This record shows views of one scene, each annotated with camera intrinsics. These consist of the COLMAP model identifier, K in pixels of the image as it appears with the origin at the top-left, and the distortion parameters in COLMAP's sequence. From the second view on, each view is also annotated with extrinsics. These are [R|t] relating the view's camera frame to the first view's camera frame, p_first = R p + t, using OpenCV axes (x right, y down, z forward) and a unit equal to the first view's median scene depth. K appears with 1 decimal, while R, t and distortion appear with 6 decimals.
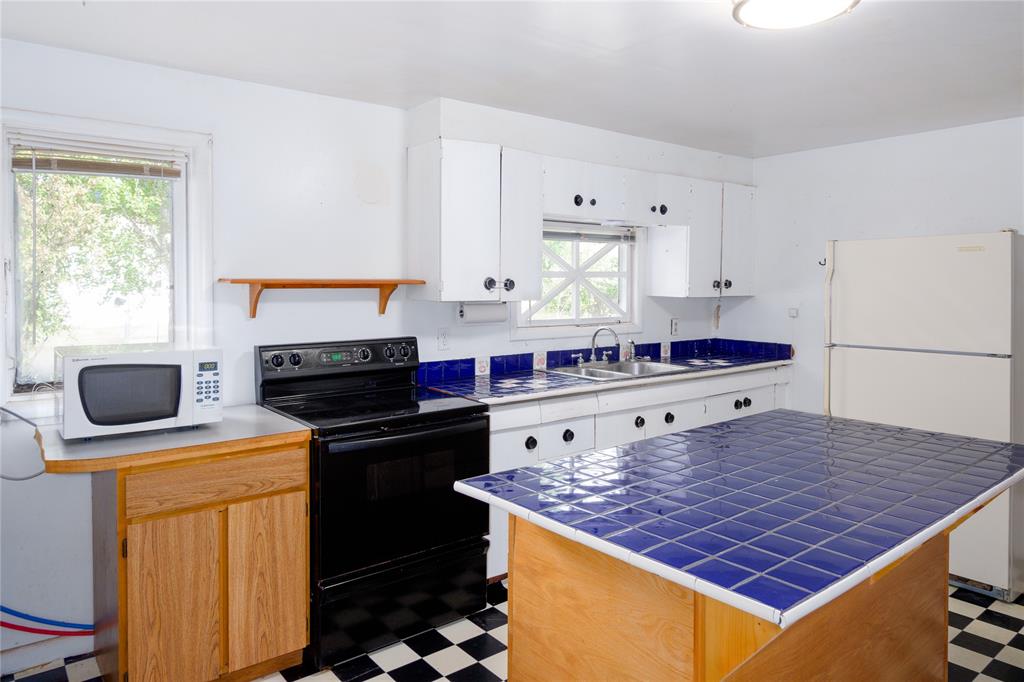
lens RADIAL K [[687.2, 0, 512.3], [0, 687.2, 310.5], [0, 0, 1]] dist [0.000197, 0.000793]
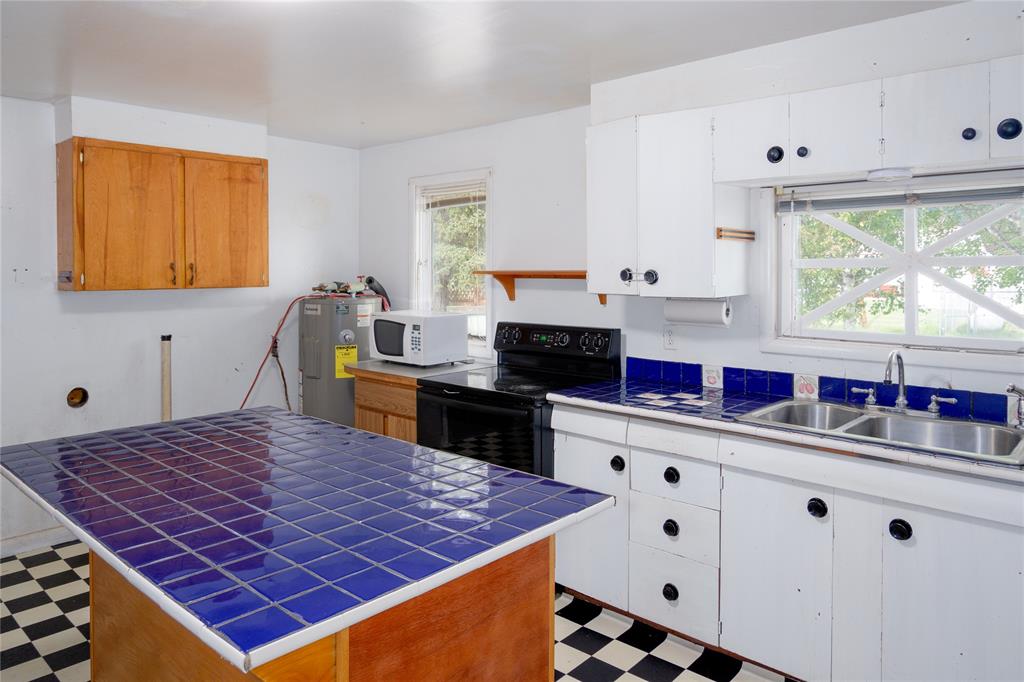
lens RADIAL K [[695.9, 0, 530.2], [0, 695.9, 293.7], [0, 0, 1]] dist [-0.001959, -0.001603]
pose [[0.157995, 0.029482, -0.987000, 0.822816], [-0.044072, 0.998769, 0.022779, -0.029785], [0.986456, 0.039900, 0.159100, 0.725102]]
